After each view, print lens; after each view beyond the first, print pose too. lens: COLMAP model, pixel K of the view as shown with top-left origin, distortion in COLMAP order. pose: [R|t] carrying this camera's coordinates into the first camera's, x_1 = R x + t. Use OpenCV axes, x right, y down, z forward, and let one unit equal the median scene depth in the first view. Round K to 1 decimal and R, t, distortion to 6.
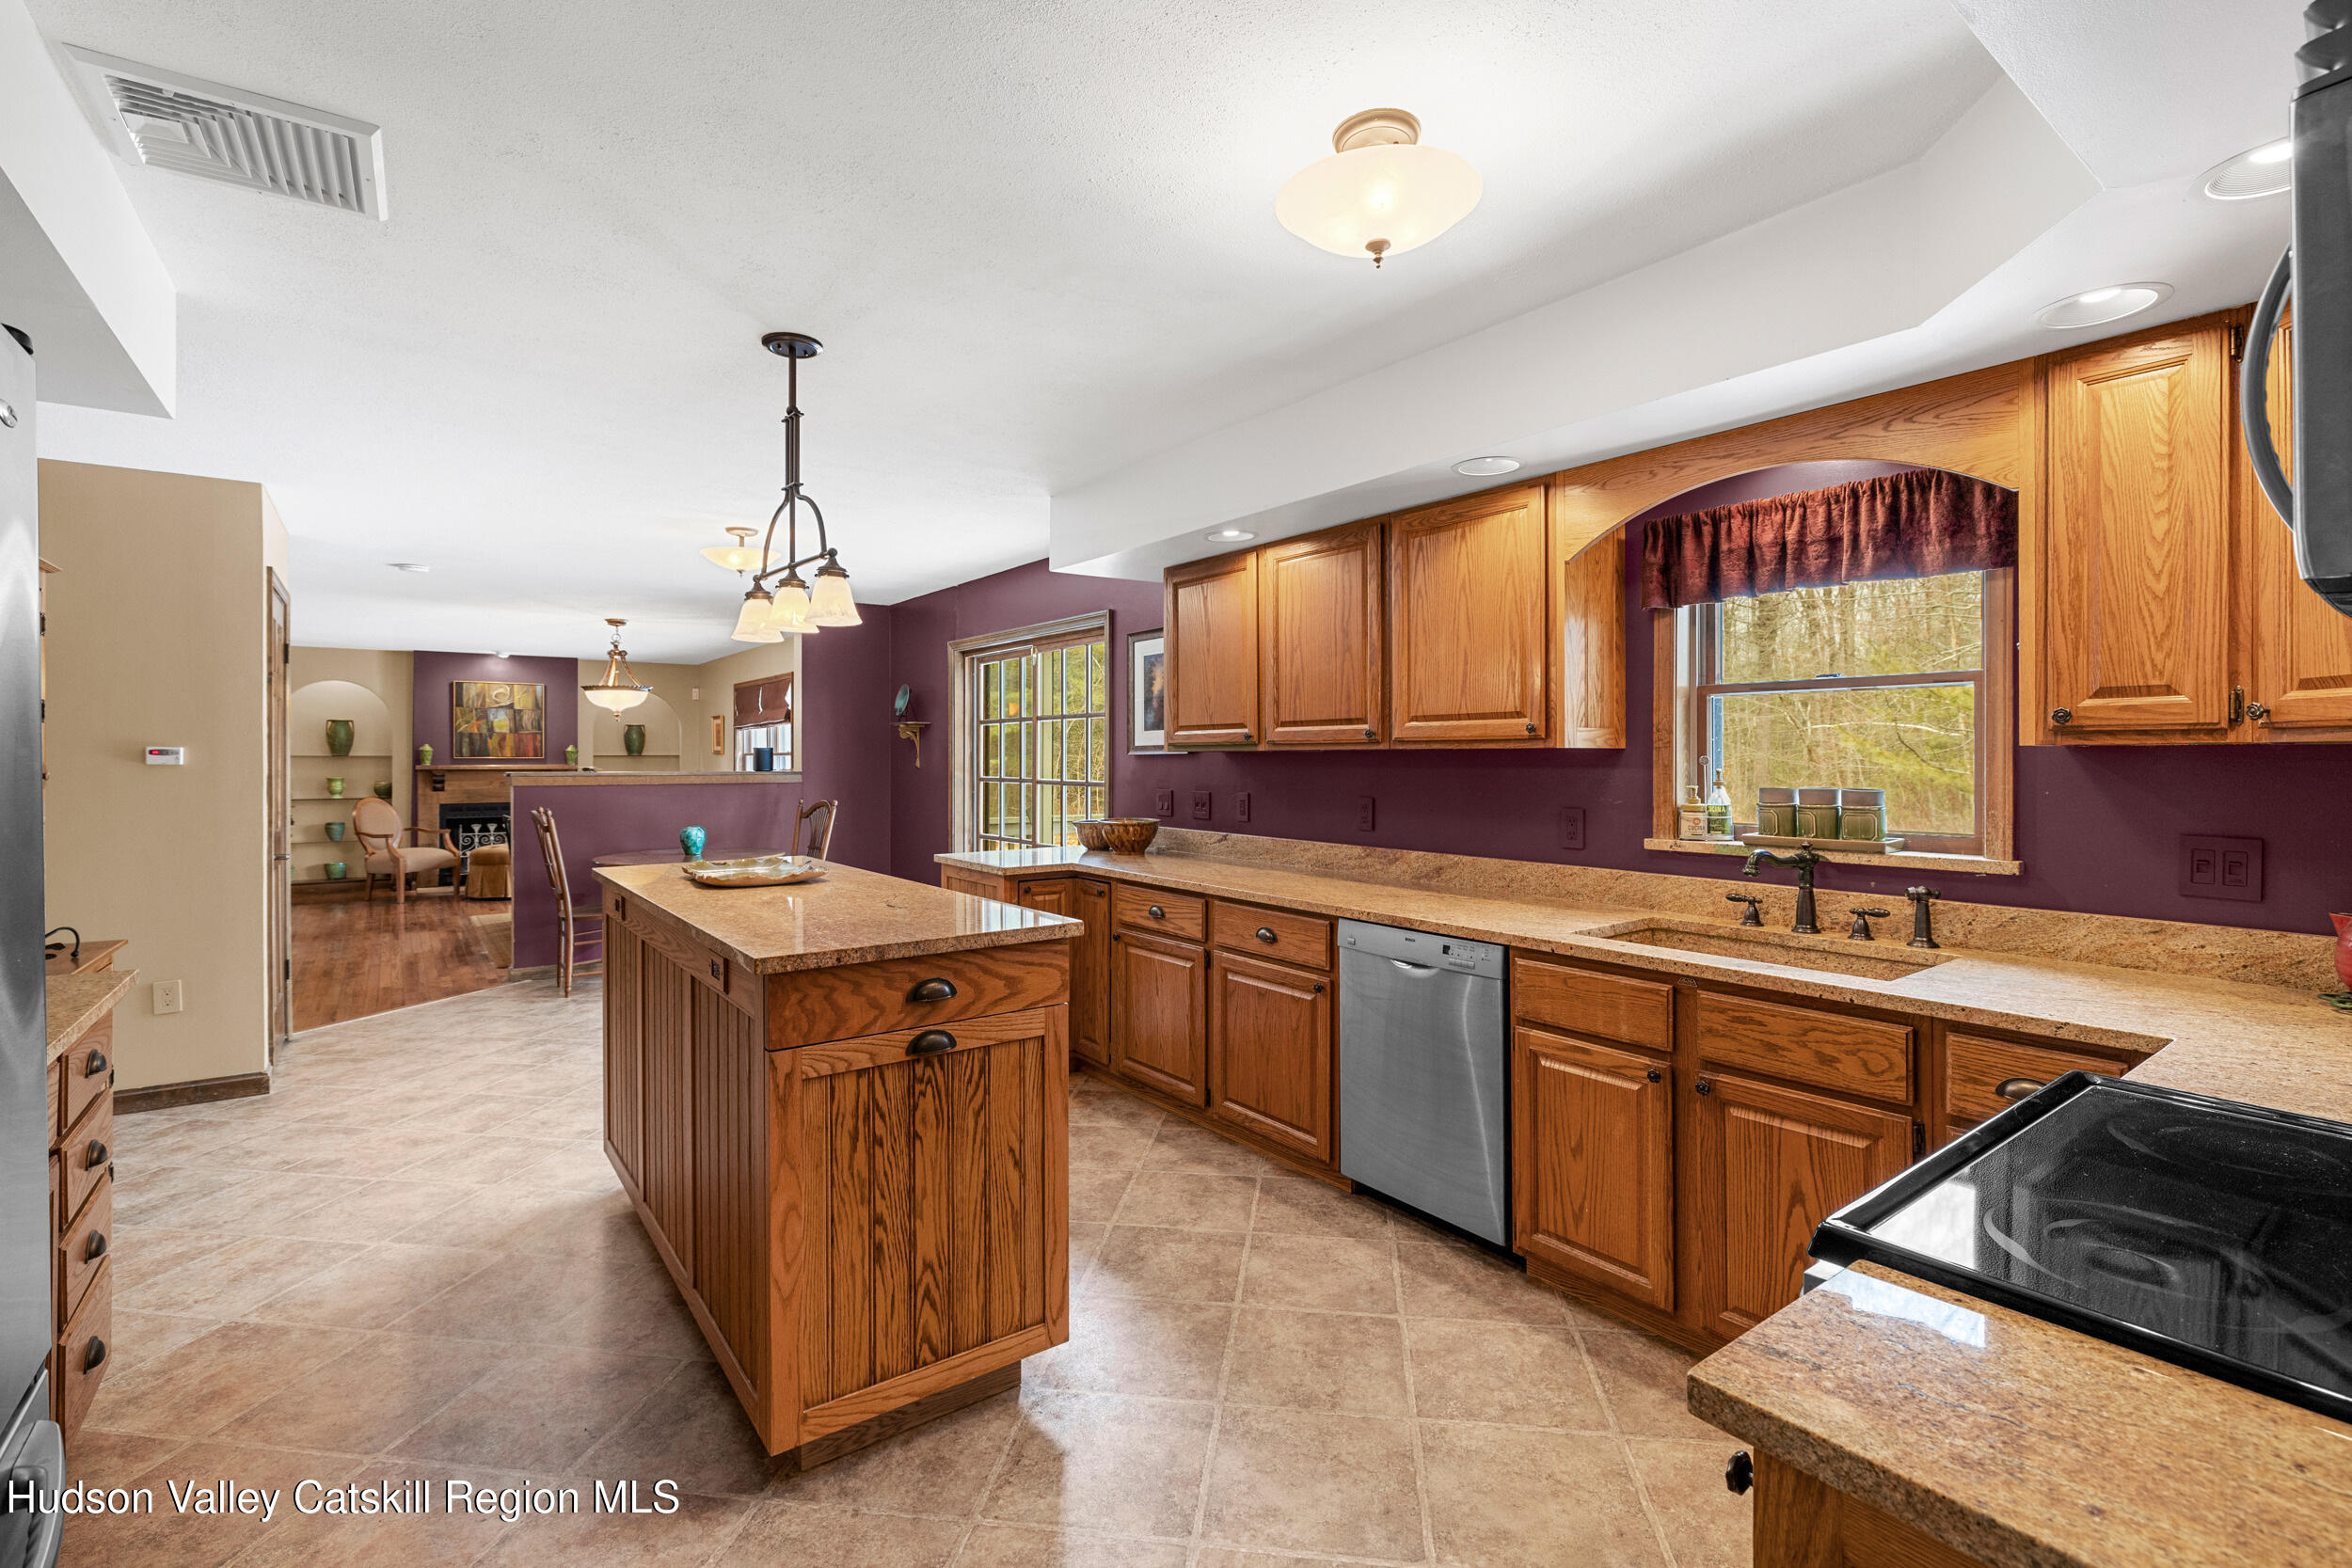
lens RADIAL K [[1059.1, 0, 1194.9], [0, 1059.1, 760.3], [0, 0, 1]] dist [0.001320, 0.000581]
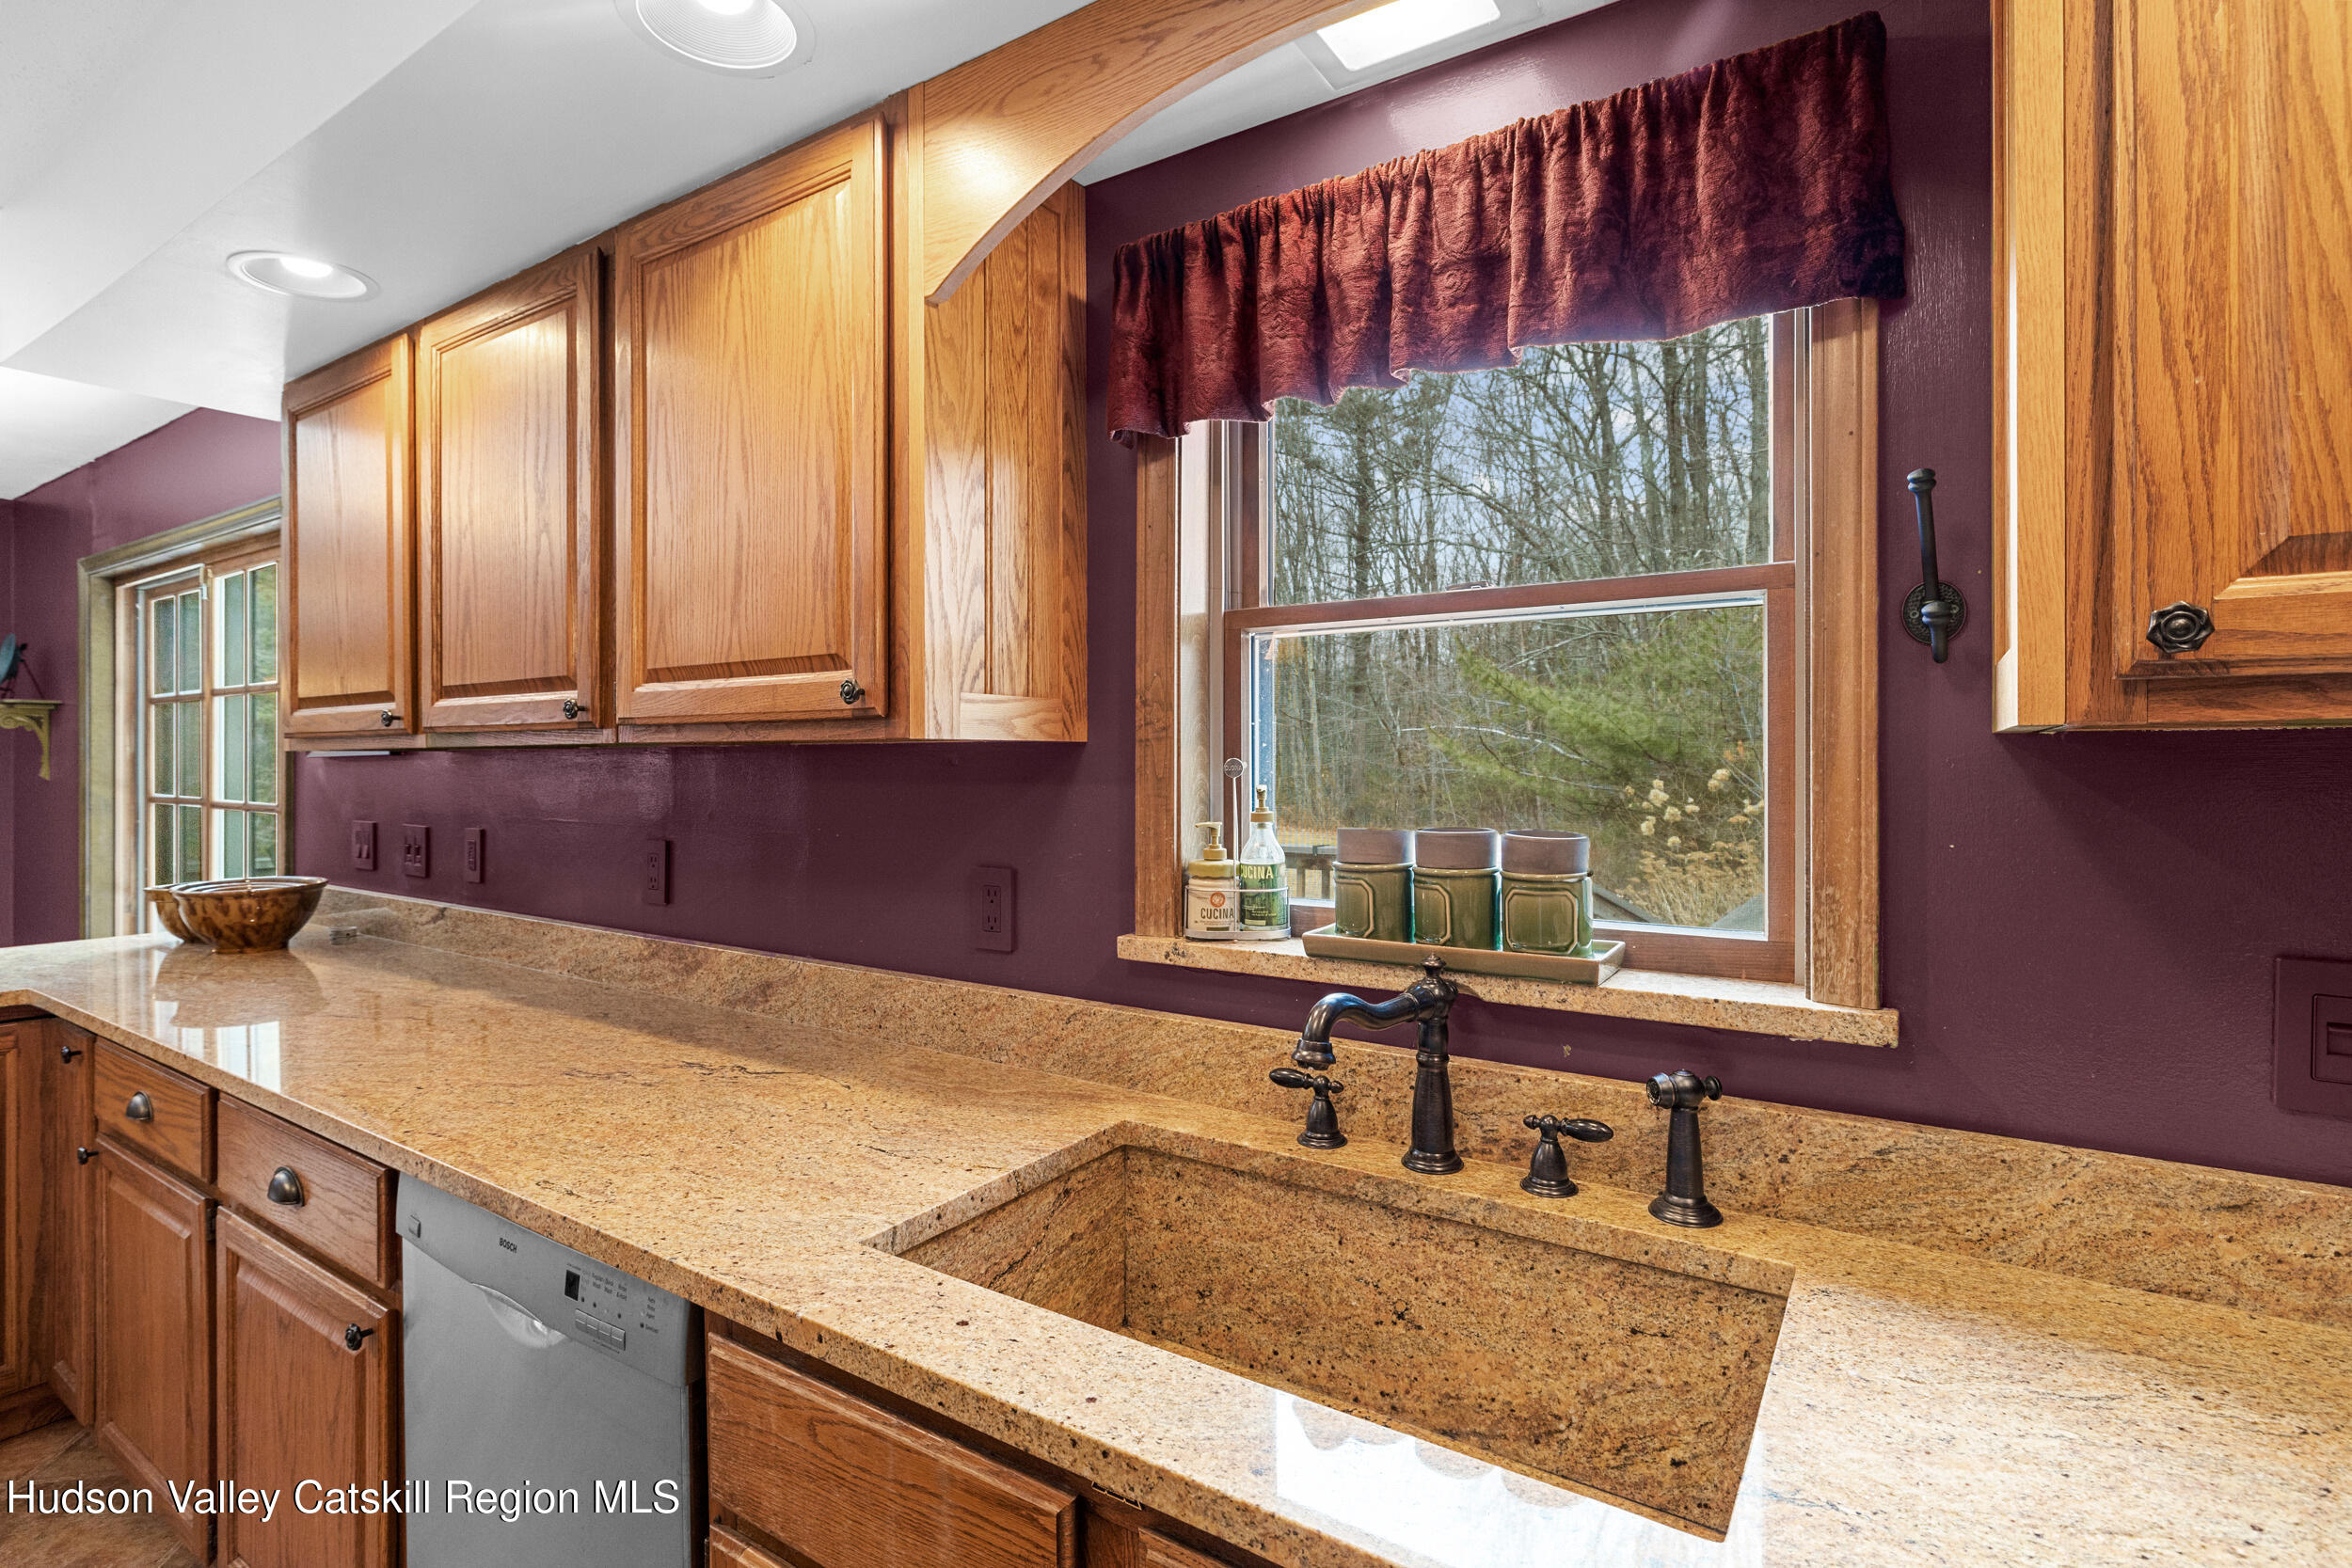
lens RADIAL K [[1132.6, 0, 1162.7], [0, 1132.6, 768.5], [0, 0, 1]] dist [-0.005481, -0.000111]
pose [[0.949137, -0.002987, 0.314848, 0.310802], [0.001726, 0.999989, 0.004283, -0.001698], [-0.314858, -0.003522, 0.949132, 0.566959]]
